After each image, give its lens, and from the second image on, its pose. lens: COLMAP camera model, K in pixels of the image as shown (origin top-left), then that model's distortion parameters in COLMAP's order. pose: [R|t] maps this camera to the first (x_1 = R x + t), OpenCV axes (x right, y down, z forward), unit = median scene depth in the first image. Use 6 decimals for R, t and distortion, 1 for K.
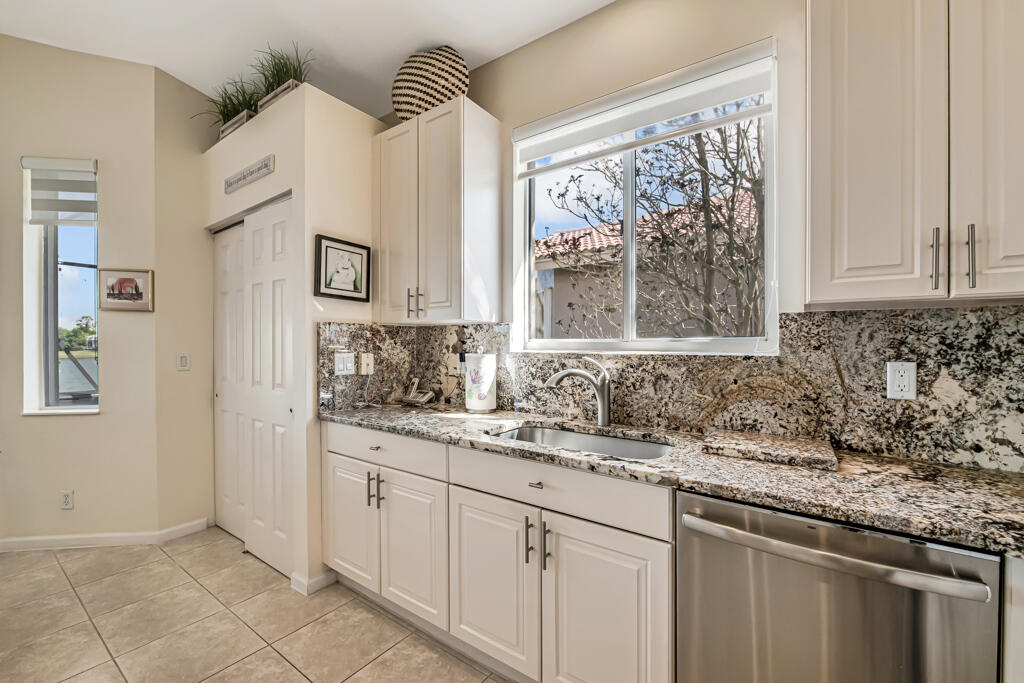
lens RADIAL K [[412.2, 0, 517.3], [0, 412.2, 348.4], [0, 0, 1]] dist [-0.020306, -0.001477]
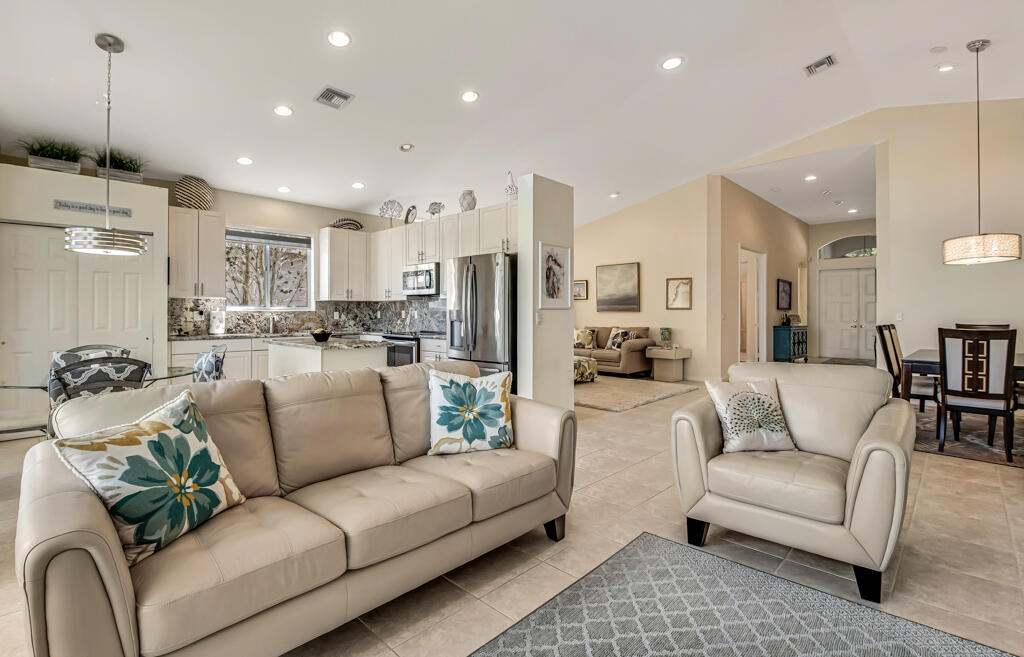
lens RADIAL K [[470.1, 0, 512.1], [0, 470.1, 310.0], [0, 0, 1]] dist [-0.010512, -0.001649]
pose [[0.147196, 0.005471, 0.989092, -2.940102], [0.008734, 0.999939, -0.006831, 0.045325], [-0.989069, 0.009644, 0.147139, -1.312017]]
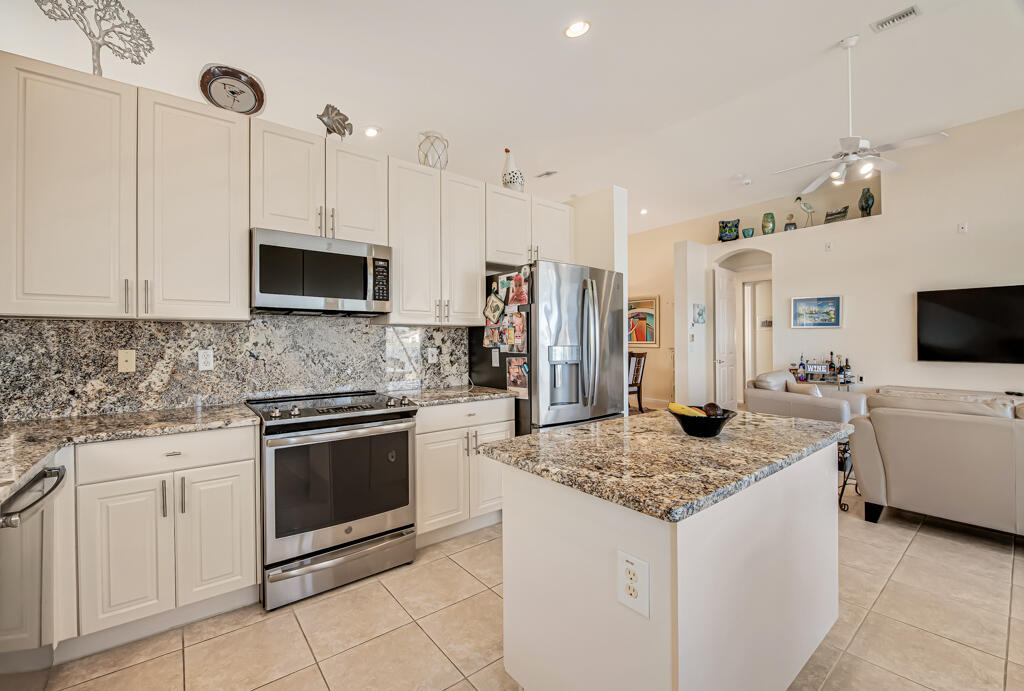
lens RADIAL K [[420.8, 0, 505.5], [0, 420.8, 348.1], [0, 0, 1]] dist [-0.014778, 0.000108]
pose [[-0.958937, -0.002832, 0.283605, -0.584172], [0.005341, 0.999592, 0.028042, -0.013566], [-0.283569, 0.028405, -0.958531, 0.906657]]
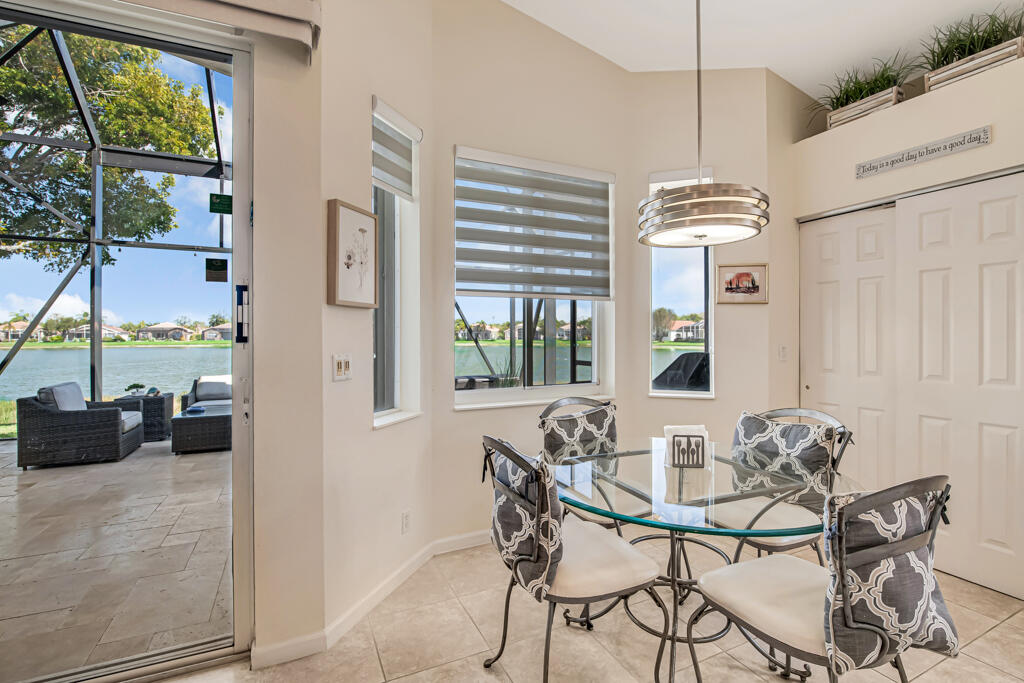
lens RADIAL K [[461.1, 0, 504.8], [0, 461.1, 335.5], [0, 0, 1]] dist [-0.012481, -0.001360]
pose [[0.870596, -0.002471, -0.491993, -1.211349], [-0.002851, 0.999945, -0.010067, 0.005941], [0.491991, 0.010166, 0.870541, -0.465635]]
